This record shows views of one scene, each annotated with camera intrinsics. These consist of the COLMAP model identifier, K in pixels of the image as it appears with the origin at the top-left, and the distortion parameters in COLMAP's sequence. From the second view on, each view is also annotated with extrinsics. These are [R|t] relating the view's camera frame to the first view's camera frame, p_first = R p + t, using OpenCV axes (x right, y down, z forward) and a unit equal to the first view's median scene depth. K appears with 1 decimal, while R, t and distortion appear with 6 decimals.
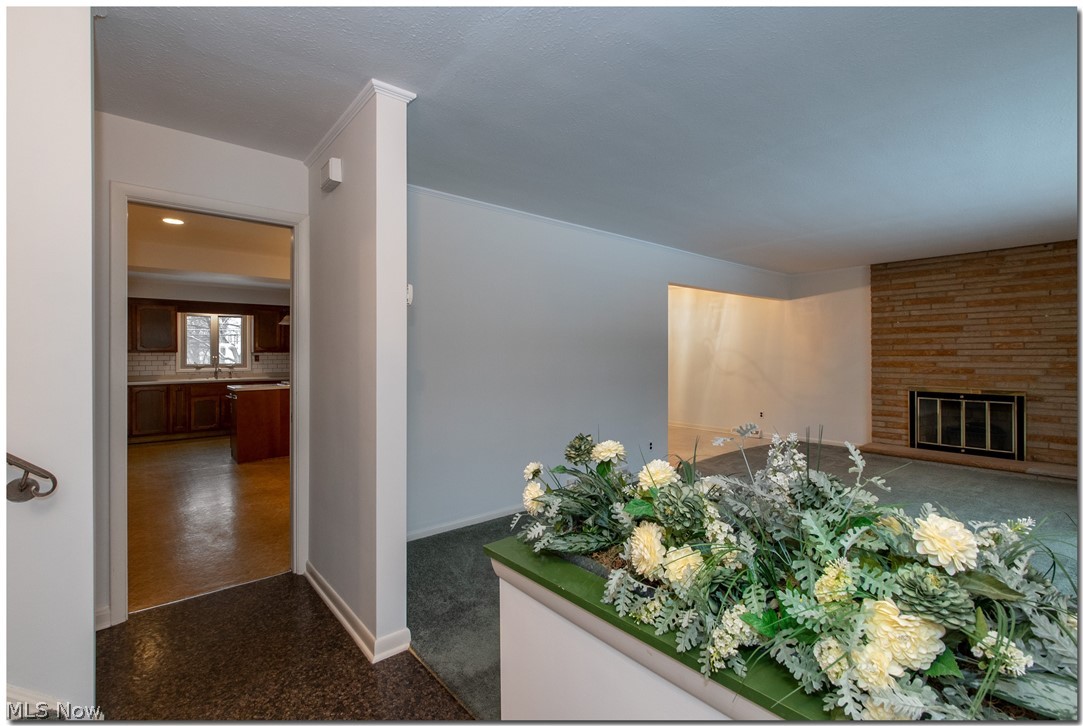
lens RADIAL K [[492.9, 0, 543.6], [0, 492.9, 357.8], [0, 0, 1]] dist [0.002190, -0.000021]
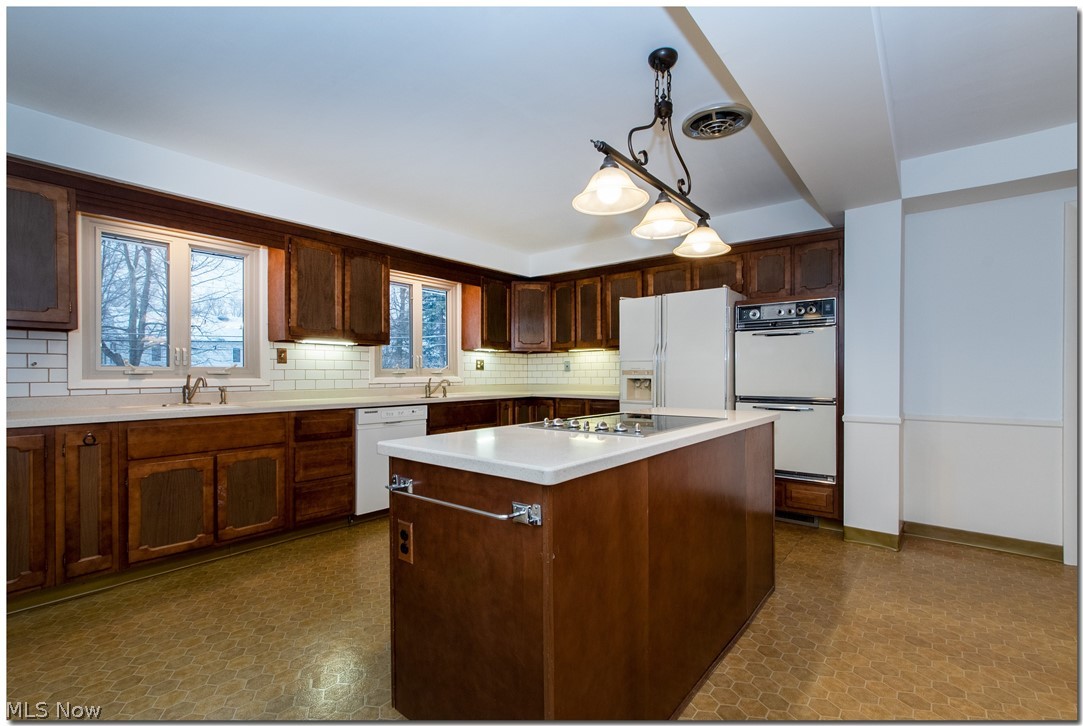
lens RADIAL K [[492.9, 0, 538.0], [0, 492.9, 378.1], [0, 0, 1]] dist [0.002190, -0.000021]
pose [[0.979250, 0.003045, 0.202632, -0.502982], [-0.005027, 0.999944, 0.009267, 0.017466], [-0.202593, -0.010094, 0.979211, 0.606295]]
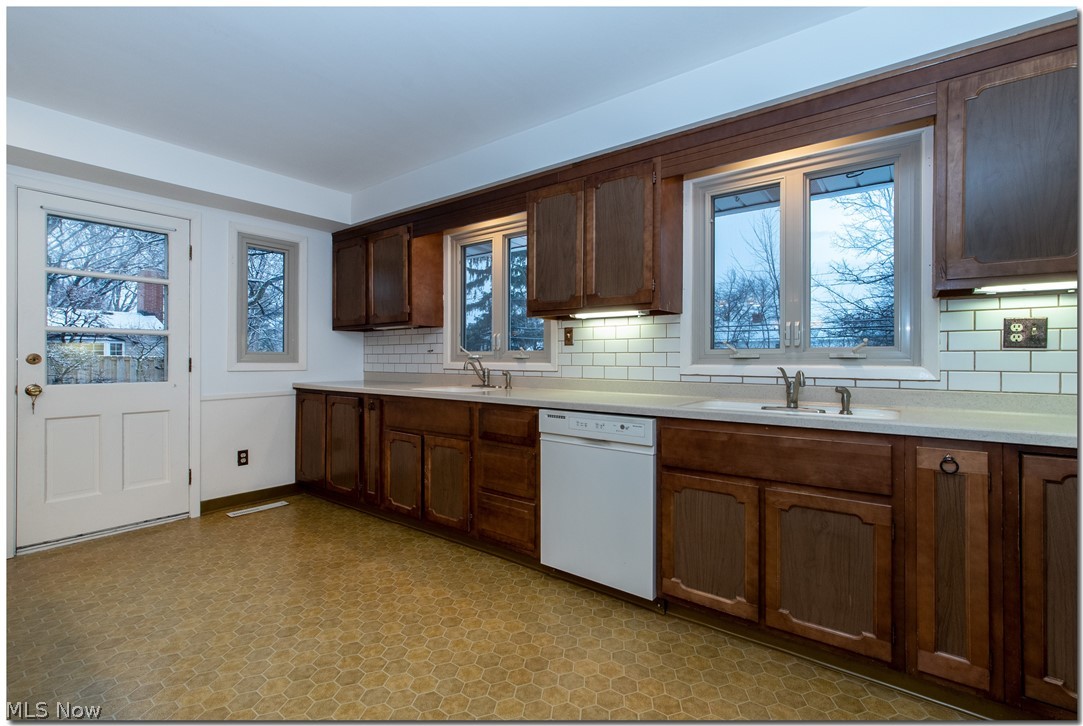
lens RADIAL K [[492.9, 0, 543.8], [0, 492.9, 356.9], [0, 0, 1]] dist [0.002190, -0.000021]
pose [[0.234542, 0.004572, -0.972095, -0.266724], [-0.003900, 0.999985, 0.003763, 0.016637], [0.972098, 0.002909, 0.234556, 1.017034]]
